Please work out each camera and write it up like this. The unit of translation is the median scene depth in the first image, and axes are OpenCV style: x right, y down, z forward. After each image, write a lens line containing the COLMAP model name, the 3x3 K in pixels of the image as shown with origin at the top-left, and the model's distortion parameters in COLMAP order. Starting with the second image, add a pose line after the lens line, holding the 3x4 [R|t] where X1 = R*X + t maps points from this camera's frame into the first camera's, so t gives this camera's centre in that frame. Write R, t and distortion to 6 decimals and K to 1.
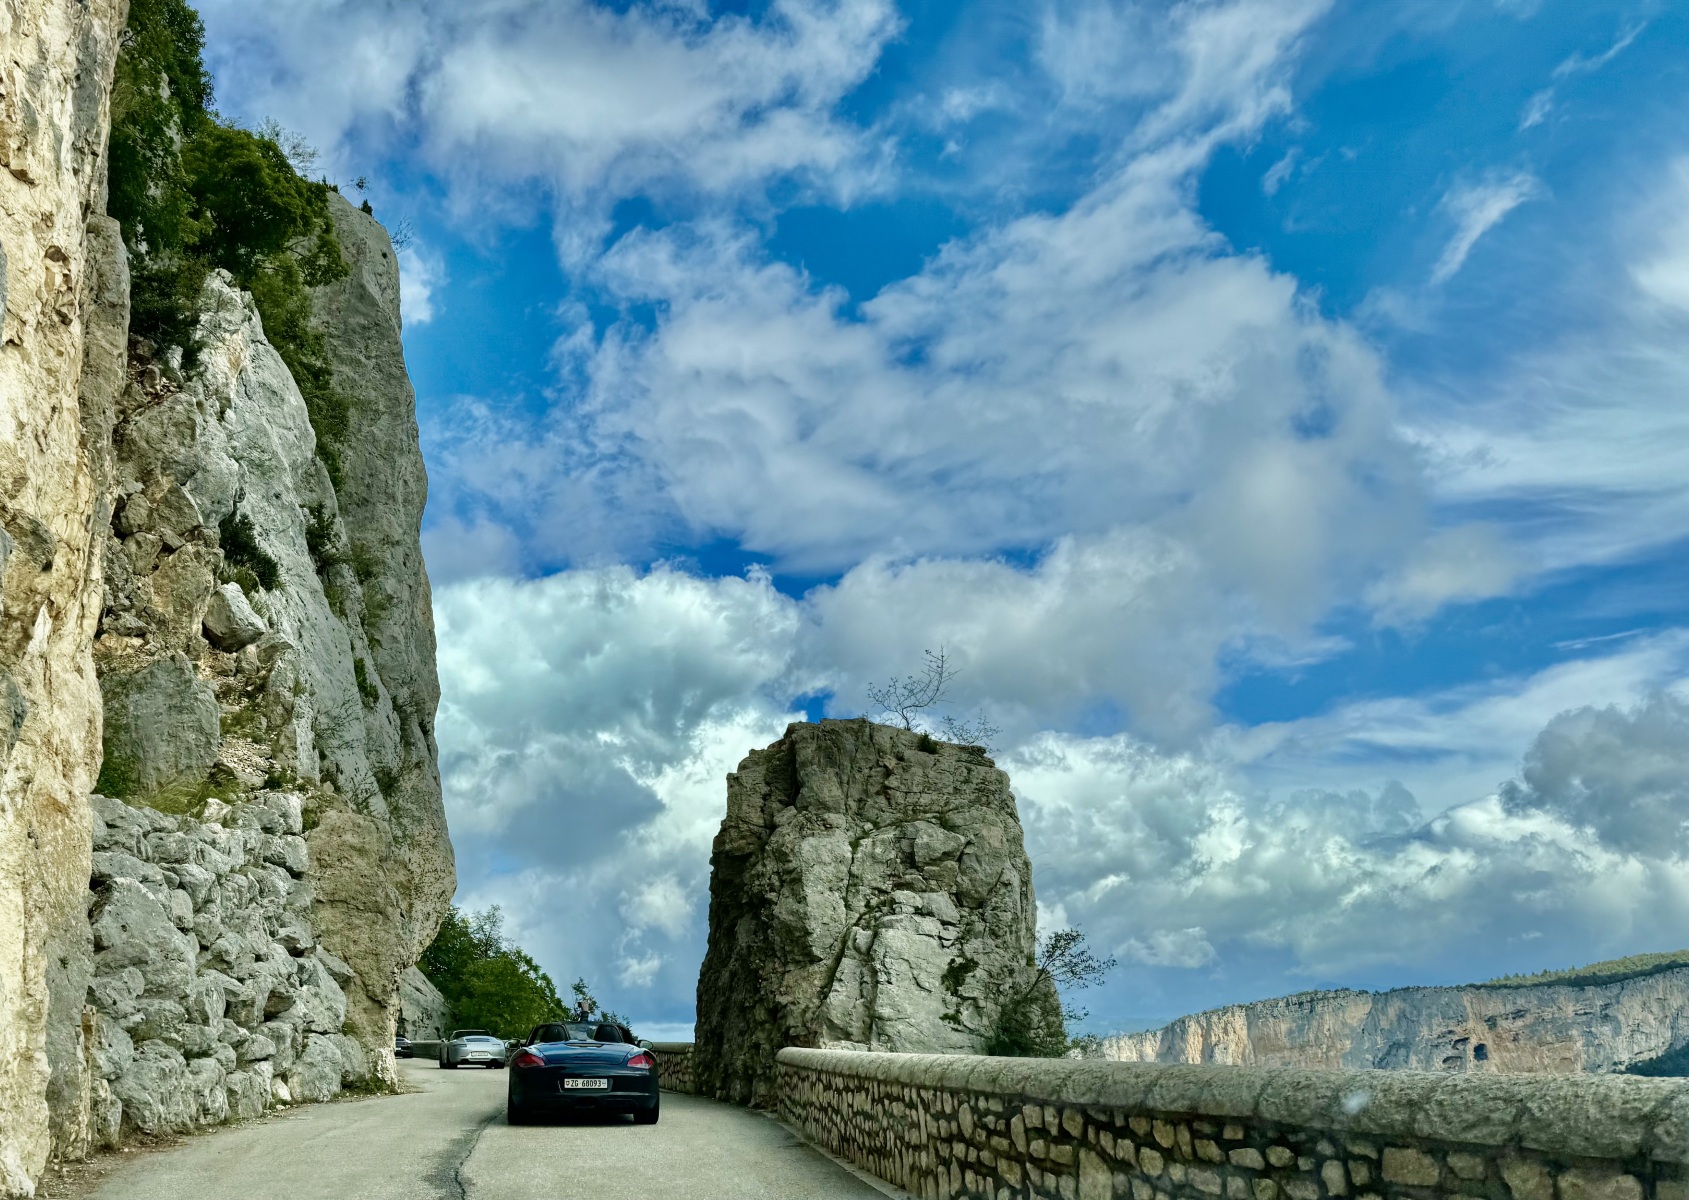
lens RADIAL K [[1566.5, 0, 587.8], [0, 1566.5, 772.7], [0, 0, 1]] dist [0.077041, 0.000000]
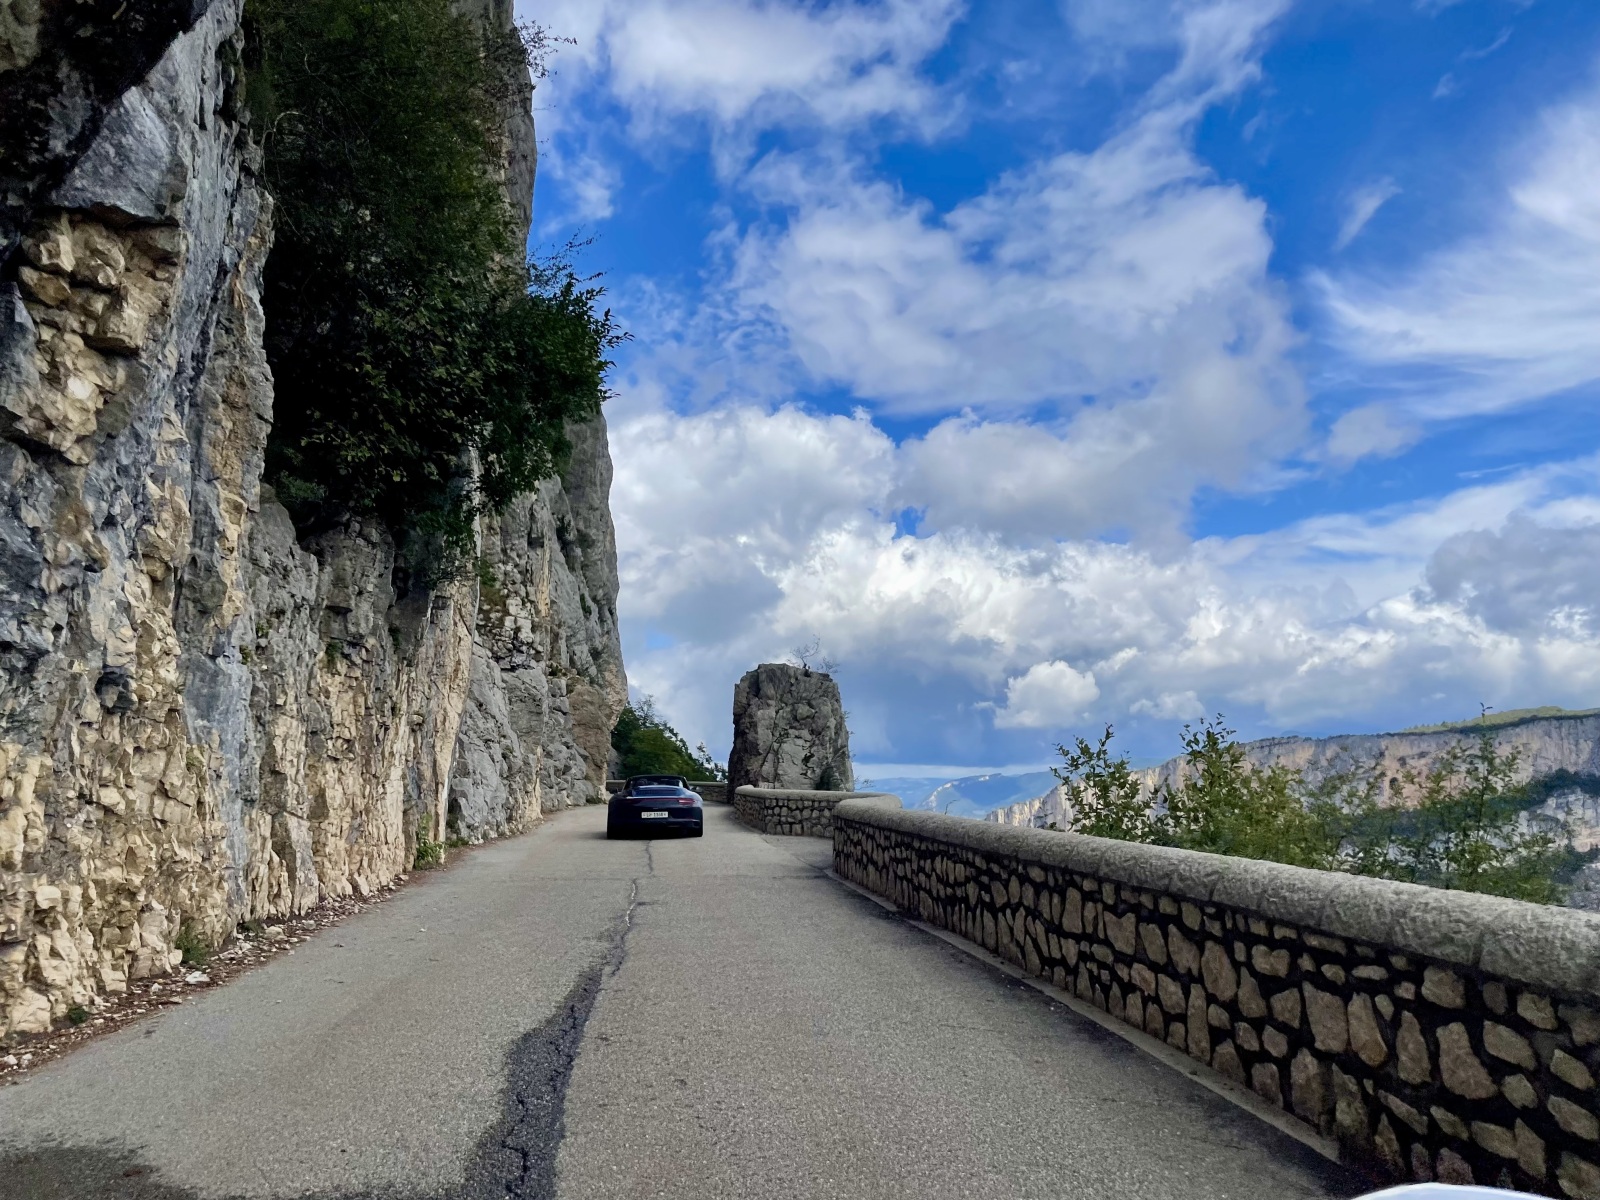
lens RADIAL K [[1257.9, 0, 824.1], [0, 1257.9, 593.5], [0, 0, 1]] dist [0.062414, -0.022171]
pose [[0.997050, 0.010386, 0.076049, 0.042048], [-0.012199, 0.999651, 0.023415, -0.115151], [-0.075780, -0.024274, 0.996829, -0.649730]]
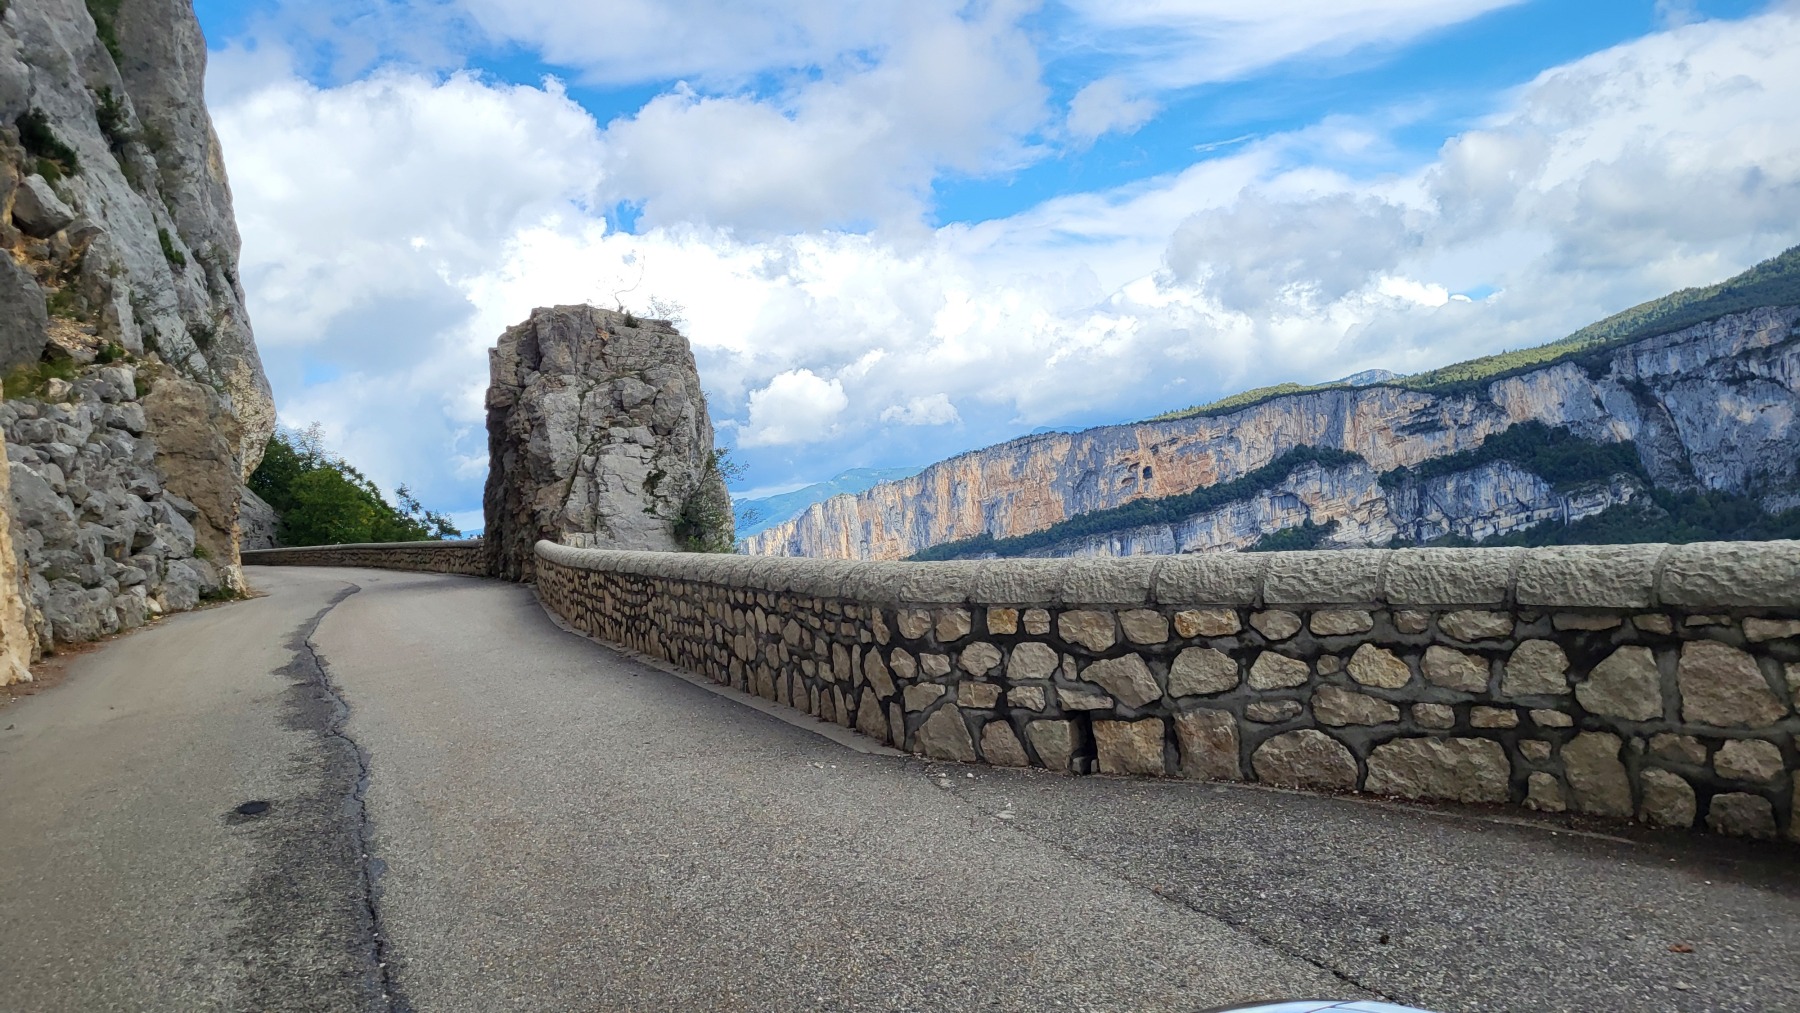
lens RADIAL K [[1411.9, 0, 888.6], [0, 1411.9, 493.1], [0, 0, 1]] dist [0.068541, -0.058781]
pose [[0.946581, -0.081235, 0.312066, 0.012287], [0.031460, 0.986396, 0.161345, -0.035393], [-0.320928, -0.142909, 0.936260, -0.167203]]
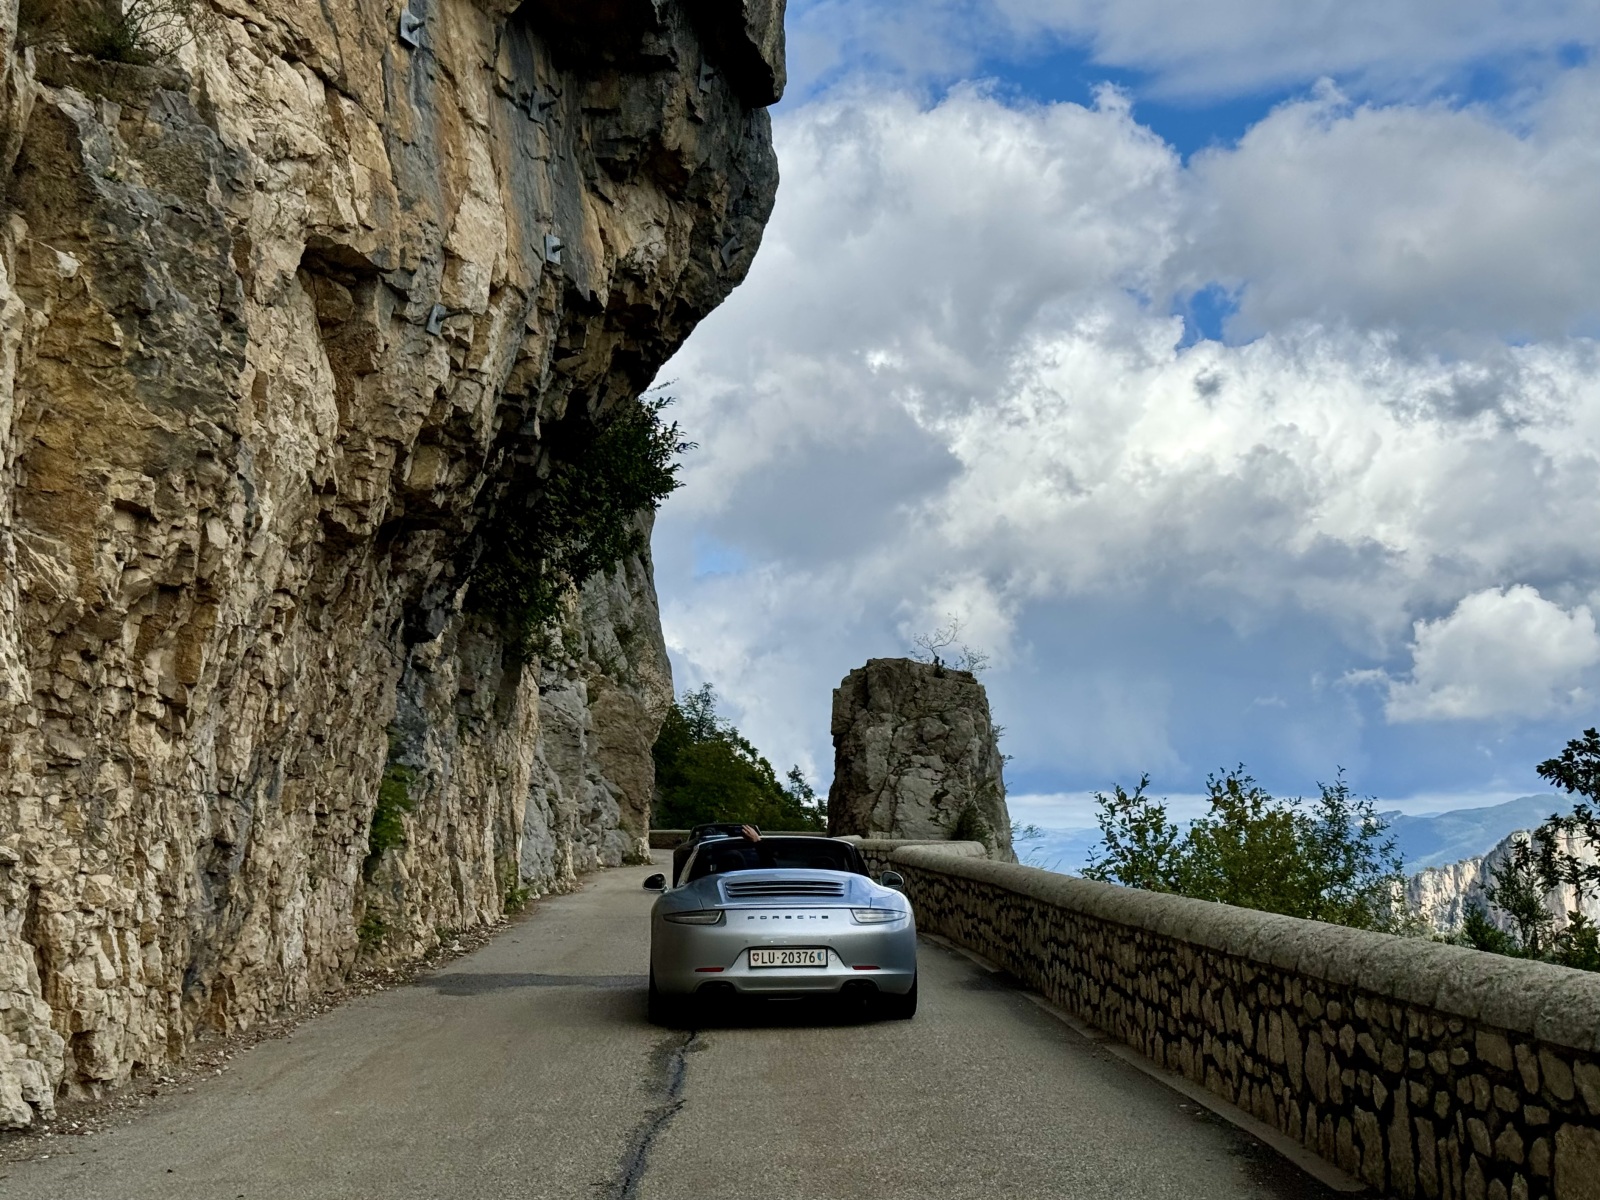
lens RADIAL K [[2500.2, 0, 858.7], [0, 2500.2, 599.1], [0, 0, 1]] dist [0.114306, 0.000000]
pose [[0.999951, -0.009693, 0.001767, 0.063679], [0.009523, 0.996806, 0.079293, -0.188210], [-0.002530, -0.079272, 0.996850, -1.075069]]
